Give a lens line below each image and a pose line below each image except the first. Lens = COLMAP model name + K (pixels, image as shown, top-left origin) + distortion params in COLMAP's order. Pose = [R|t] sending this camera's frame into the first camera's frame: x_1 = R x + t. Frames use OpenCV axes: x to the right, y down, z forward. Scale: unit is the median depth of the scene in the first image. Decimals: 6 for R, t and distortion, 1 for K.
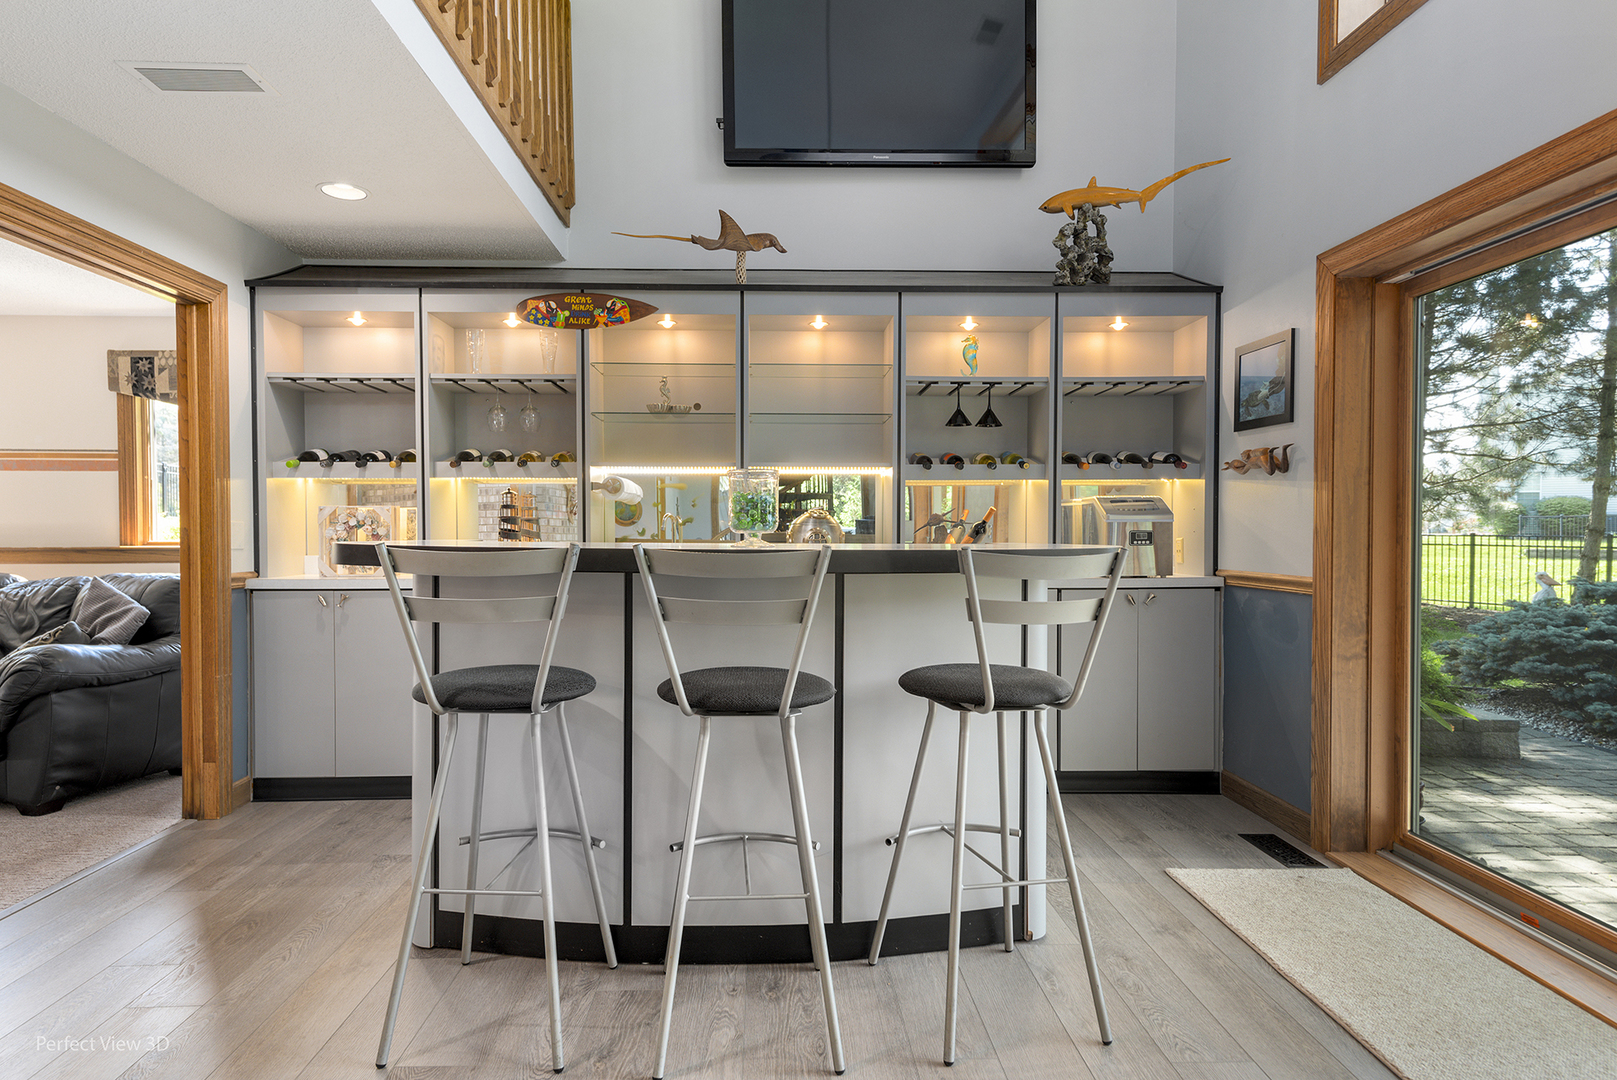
lens RADIAL K [[976.4, 0, 784.6], [0, 976.4, 548.8], [0, 0, 1]] dist [0.015723, -0.001406]
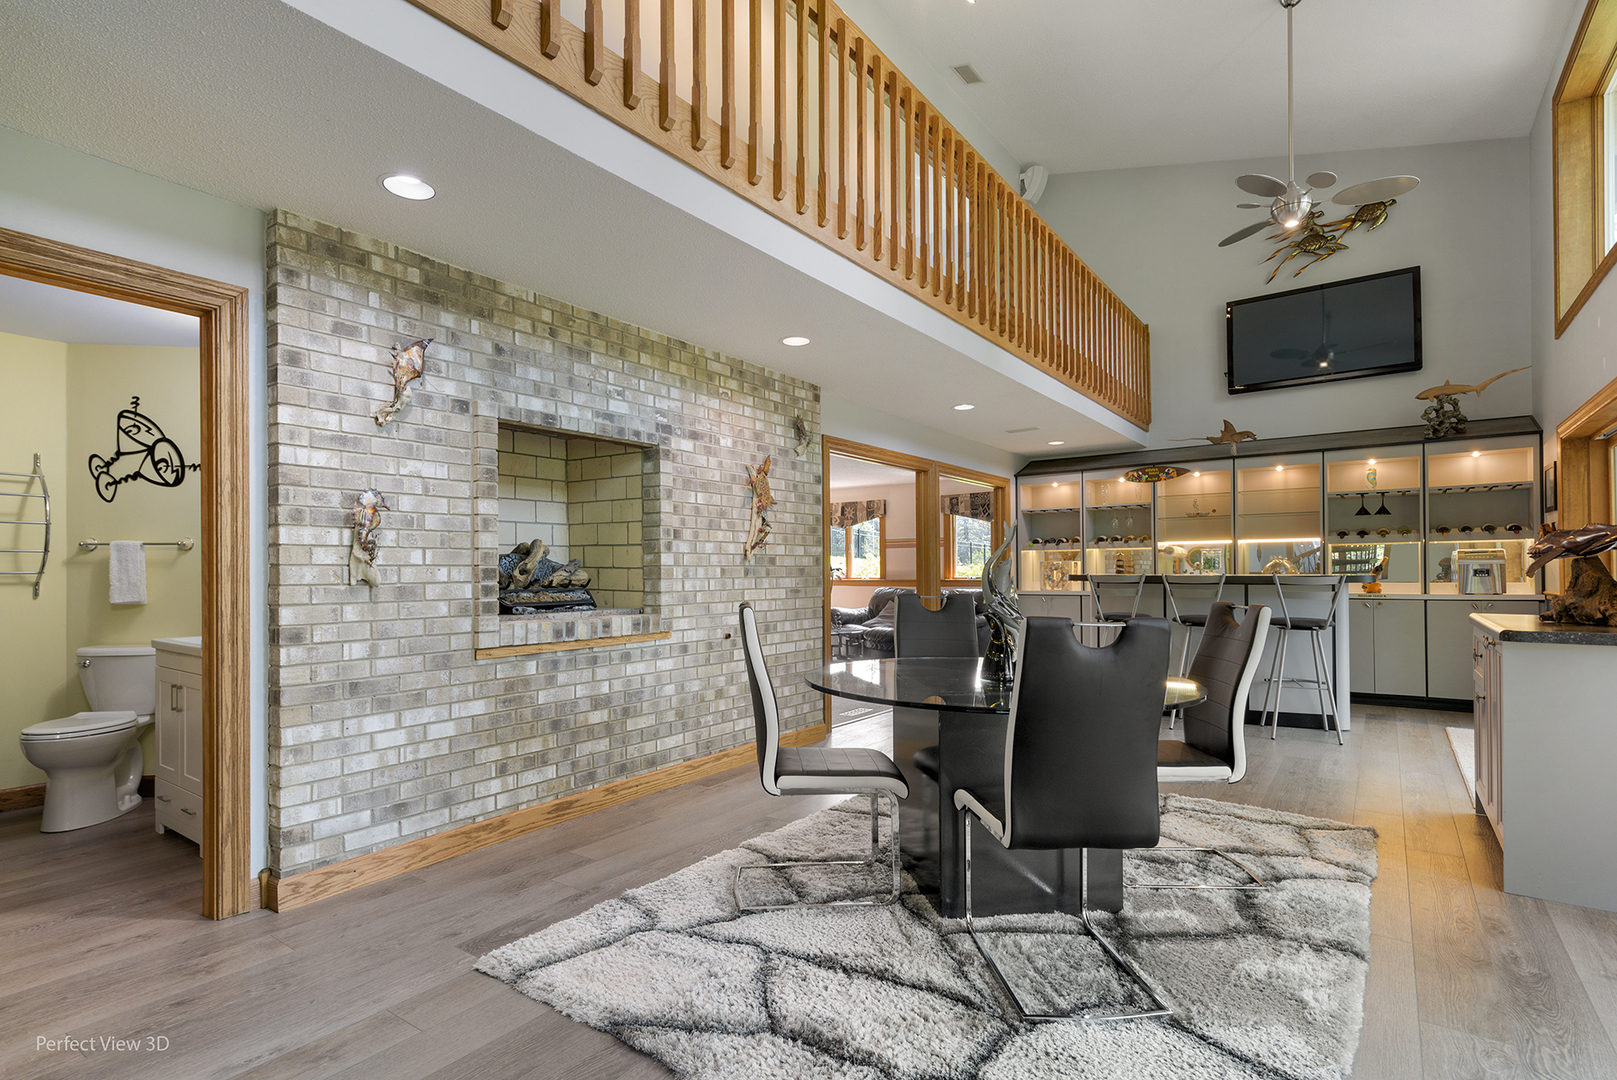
lens RADIAL K [[776.4, 0, 794.6], [0, 776.4, 569.3], [0, 0, 1]] dist [0.000121, -0.000662]
pose [[0.785880, -0.007596, -0.618332, 0.247987], [-0.007379, 0.999738, -0.021660, 0.022631], [0.618335, 0.021585, 0.785618, -0.918456]]
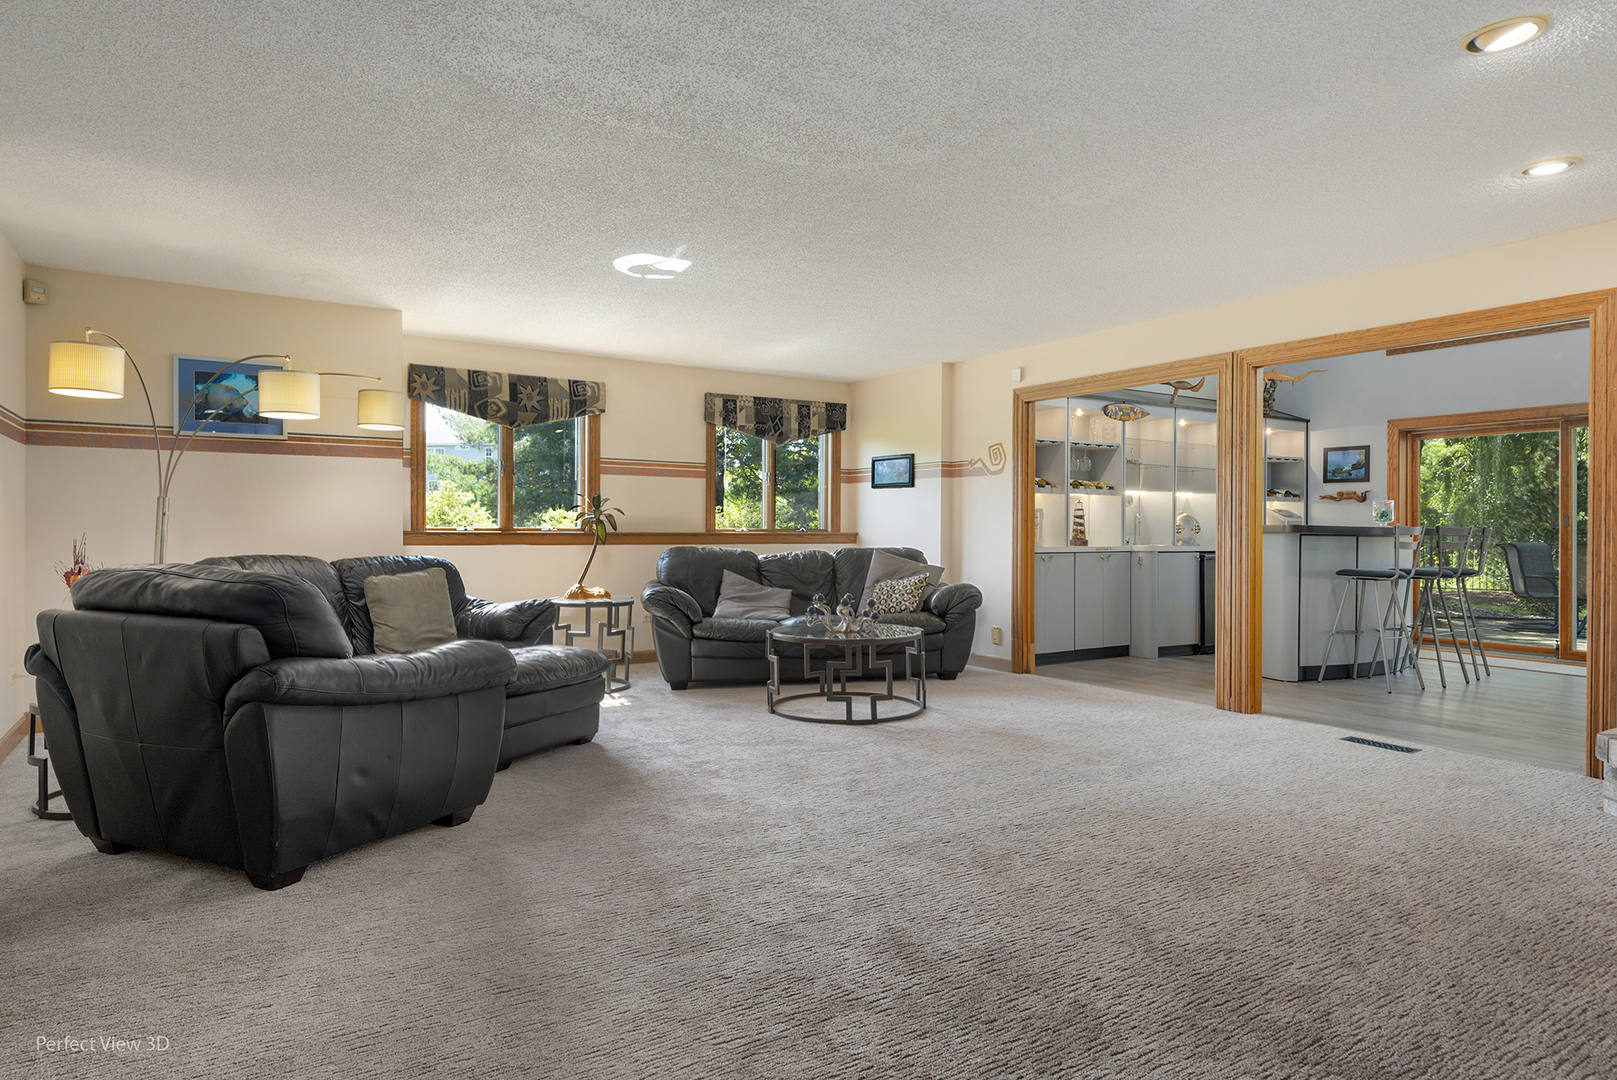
lens RADIAL K [[976.4, 0, 775.5], [0, 976.4, 526.5], [0, 0, 1]] dist [0.015723, -0.001406]
pose [[0.858081, 0.006220, 0.513476, -1.837391], [0.005352, 0.999764, -0.021054, 0.028080], [-0.513486, 0.020814, 0.857846, -0.344153]]
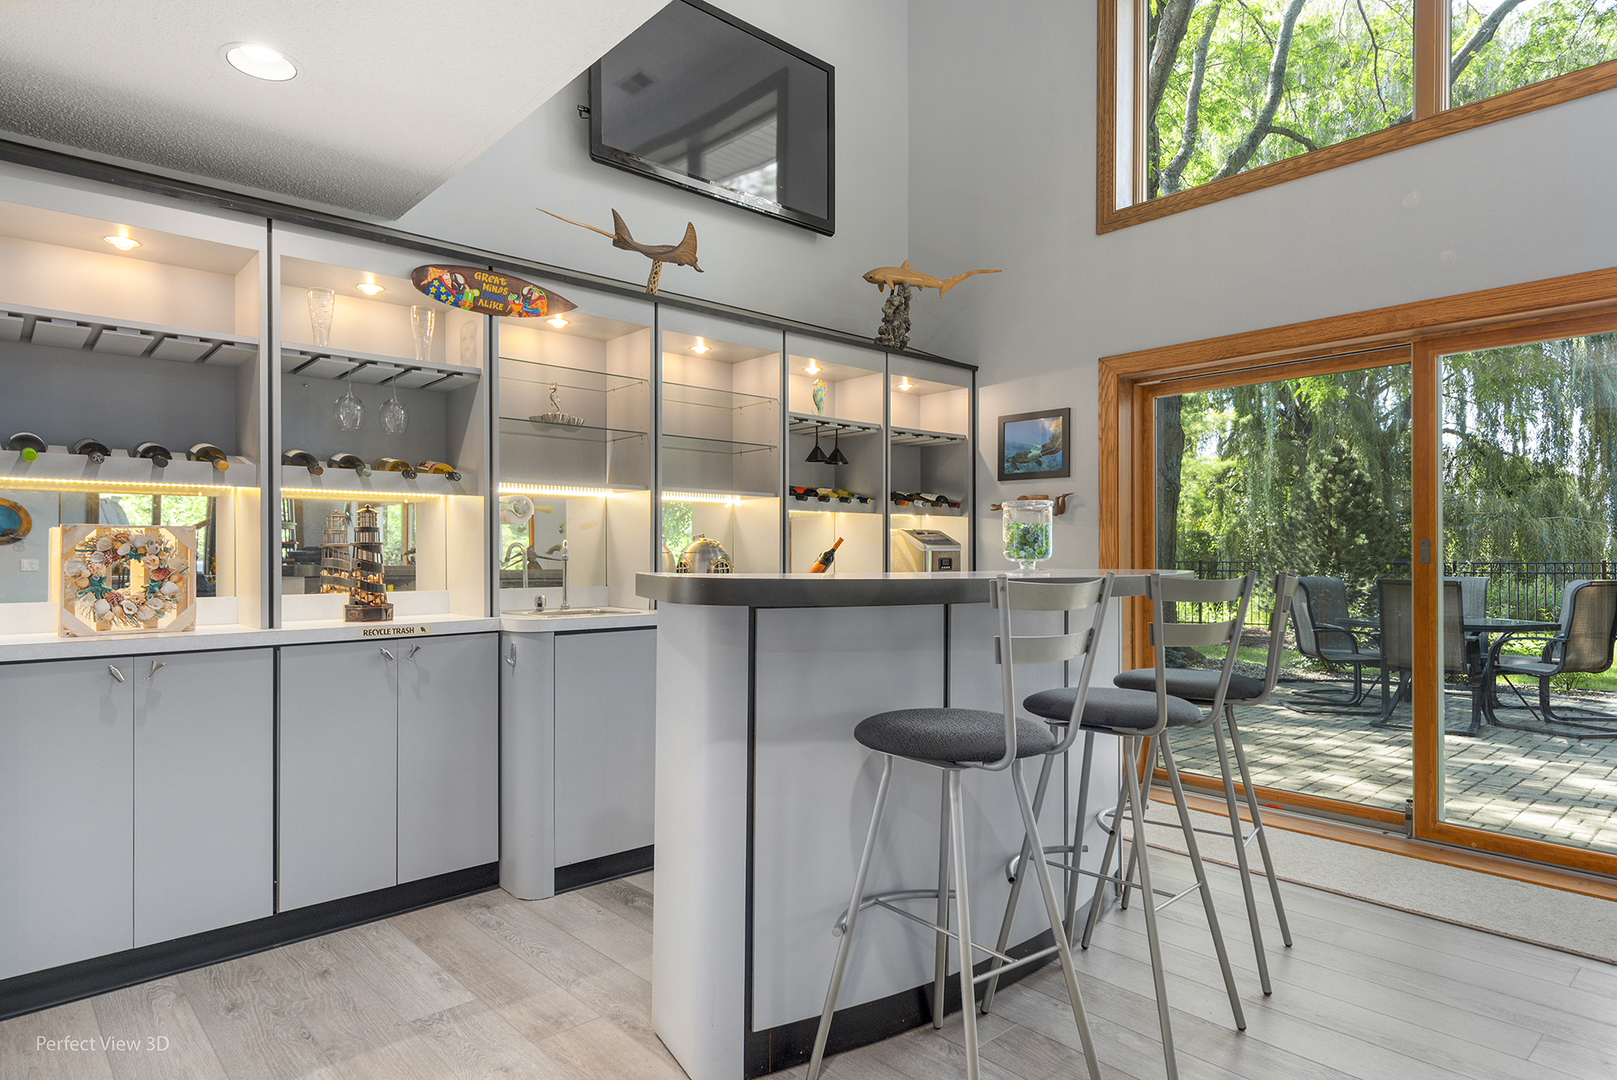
lens RADIAL K [[927.6, 0, 803.9], [0, 927.6, 550.1], [0, 0, 1]] dist [0.015169, 0.000791]
pose [[0.755442, 0.001685, 0.655214, -0.514752], [0.015959, 0.999653, -0.020970, -0.006693], [-0.655021, 0.026298, 0.755153, 0.240668]]
